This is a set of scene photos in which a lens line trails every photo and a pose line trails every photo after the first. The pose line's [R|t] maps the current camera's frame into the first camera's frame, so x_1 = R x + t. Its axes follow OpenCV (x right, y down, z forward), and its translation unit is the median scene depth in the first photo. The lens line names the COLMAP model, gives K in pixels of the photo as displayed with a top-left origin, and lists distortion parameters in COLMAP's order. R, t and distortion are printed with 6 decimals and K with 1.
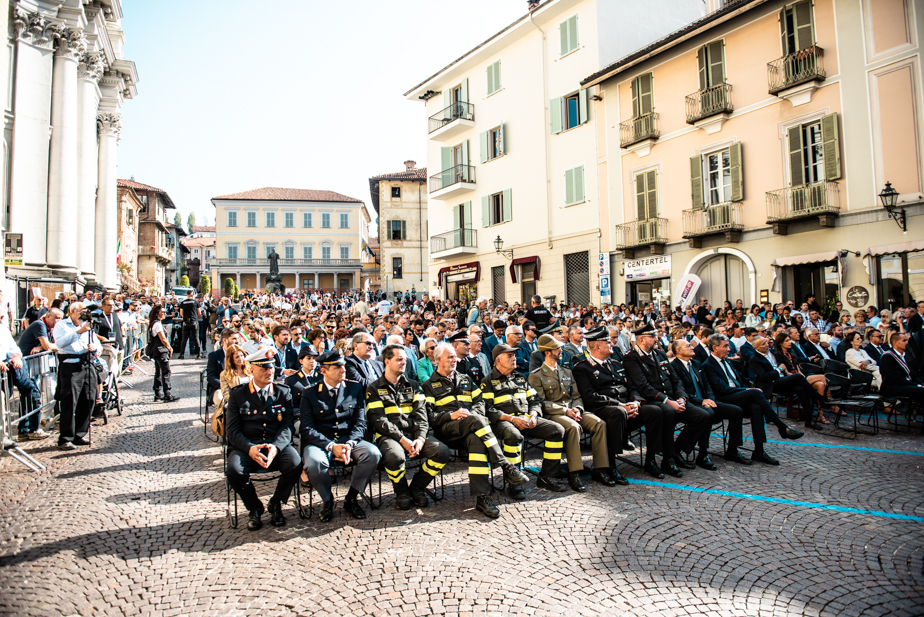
lens RADIAL K [[635.5, 0, 462.0], [0, 635.5, 308.5], [0, 0, 1]] dist [-0.045967, -0.003914]
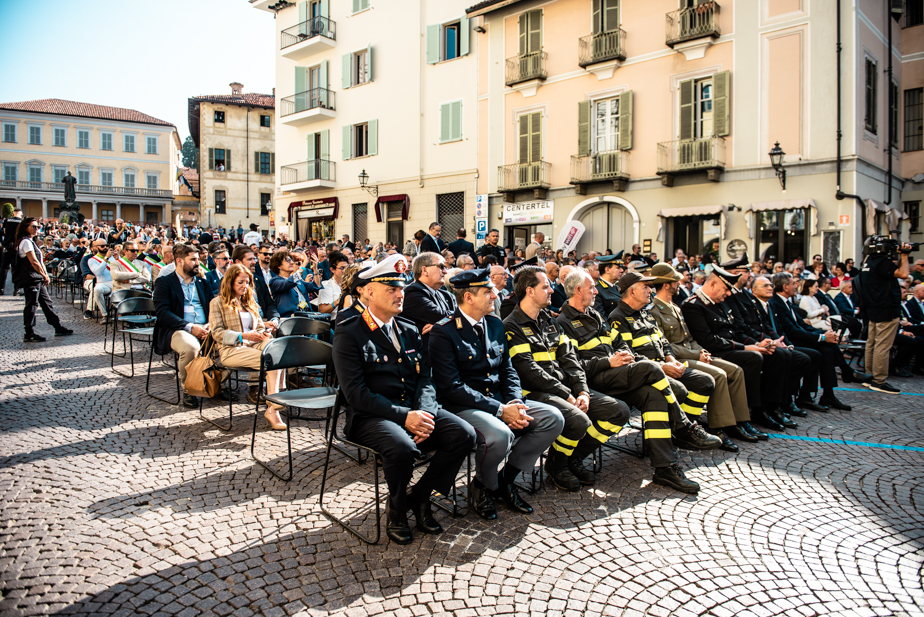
lens RADIAL K [[635.5, 0, 462.0], [0, 635.5, 308.5], [0, 0, 1]] dist [-0.045967, -0.003914]
pose [[0.954794, 0.014256, 0.296926, -0.093574], [-0.038748, 0.996296, 0.076766, 0.012474], [-0.294732, -0.084801, 0.951810, 0.078318]]
